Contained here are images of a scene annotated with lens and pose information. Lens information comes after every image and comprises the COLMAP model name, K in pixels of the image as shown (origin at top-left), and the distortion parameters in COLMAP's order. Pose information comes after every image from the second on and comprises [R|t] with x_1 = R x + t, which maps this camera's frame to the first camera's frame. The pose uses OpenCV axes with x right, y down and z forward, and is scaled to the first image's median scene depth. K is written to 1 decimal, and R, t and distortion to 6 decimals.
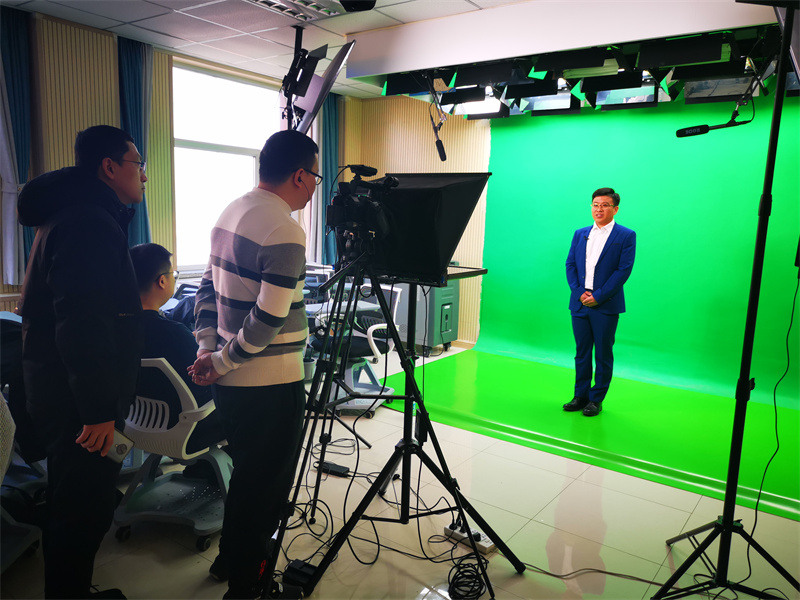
lens RADIAL K [[616.1, 0, 400.0], [0, 616.1, 300.0], [0, 0, 1]] dist [0.006947, 0.002613]
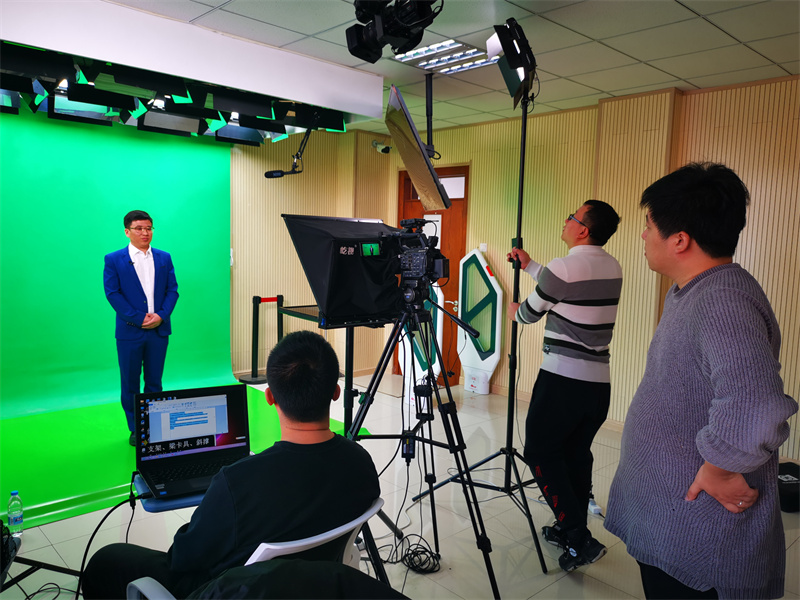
lens RADIAL K [[616.1, 0, 400.0], [0, 616.1, 300.0], [0, 0, 1]] dist [0.006947, 0.002613]
pose [[0.181462, -0.112885, 0.976897, -0.639706], [0.113584, 0.989147, 0.093202, -0.104035], [-0.976816, 0.094047, 0.192314, 0.503961]]
